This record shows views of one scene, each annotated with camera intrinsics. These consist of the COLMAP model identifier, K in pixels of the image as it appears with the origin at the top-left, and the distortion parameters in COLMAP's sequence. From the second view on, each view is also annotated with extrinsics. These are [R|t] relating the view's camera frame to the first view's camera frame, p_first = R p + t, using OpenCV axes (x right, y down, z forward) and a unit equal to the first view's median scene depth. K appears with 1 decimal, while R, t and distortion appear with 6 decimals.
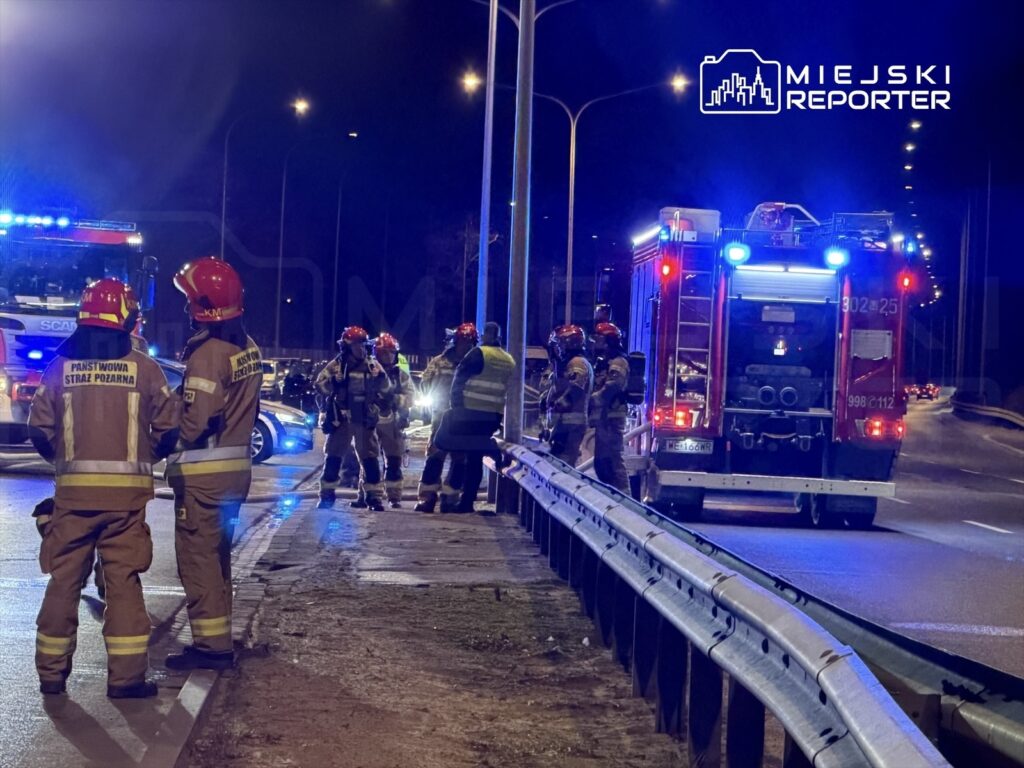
lens RADIAL K [[4672.0, 0, 512.7], [0, 4672.0, 376.3], [0, 0, 1]] dist [0.114585, 0.000000]
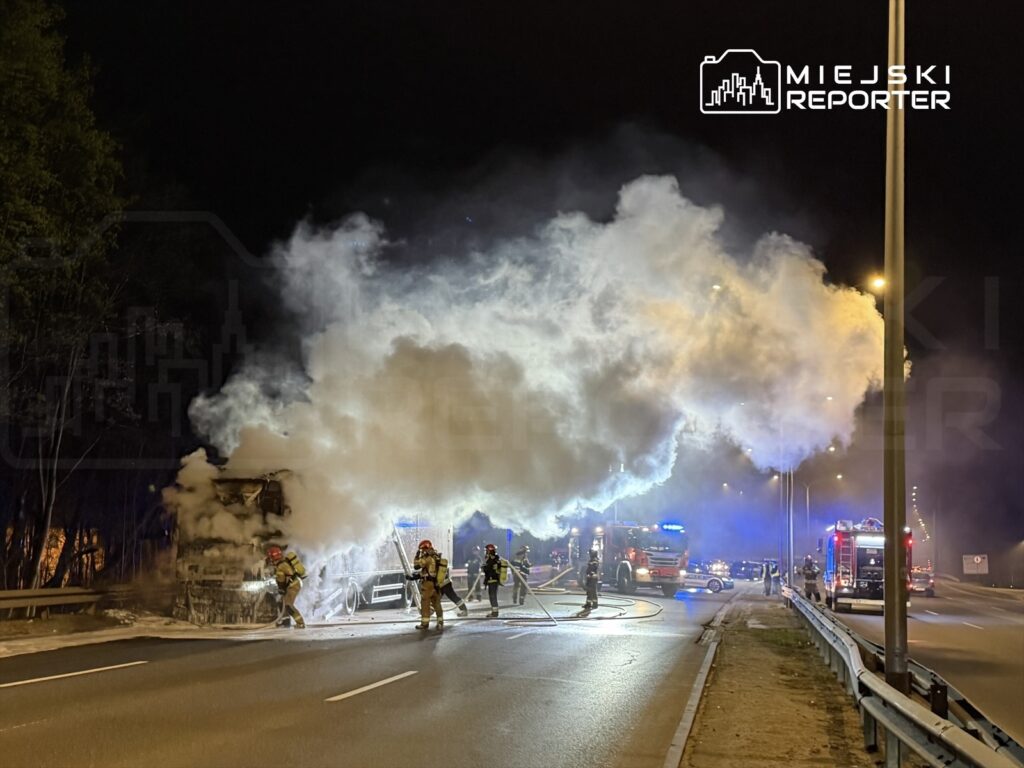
lens RADIAL K [[1376.3, 0, 479.4], [0, 1376.3, 399.3], [0, 0, 1]] dist [0.229984, 0.000000]
pose [[0.975305, -0.035135, -0.218050, 0.003656], [0.009152, 0.992847, -0.119045, -0.003804], [0.220673, 0.114110, 0.968650, -0.090297]]
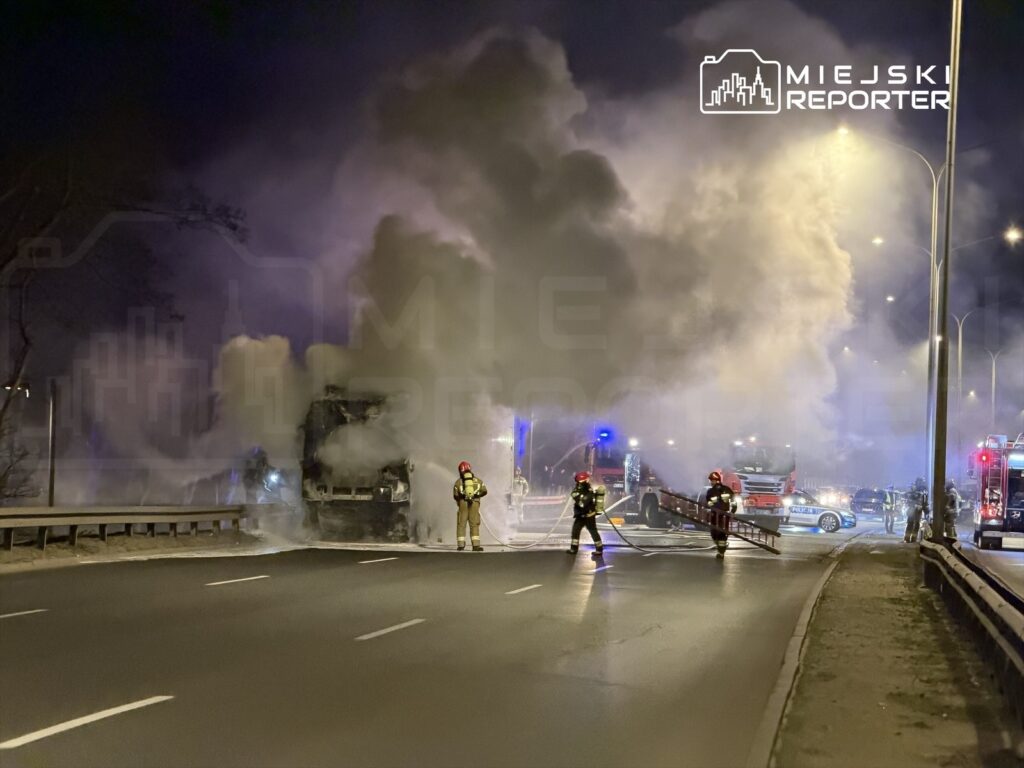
lens RADIAL K [[2998.3, 0, 510.0], [0, 2998.3, 386.0], [0, 0, 1]] dist [0.488352, 0.000000]
pose [[0.987533, -0.010251, -0.157077, 0.030032], [0.004517, 0.999312, -0.036815, -0.000822], [0.157346, 0.035646, 0.986900, -0.676963]]
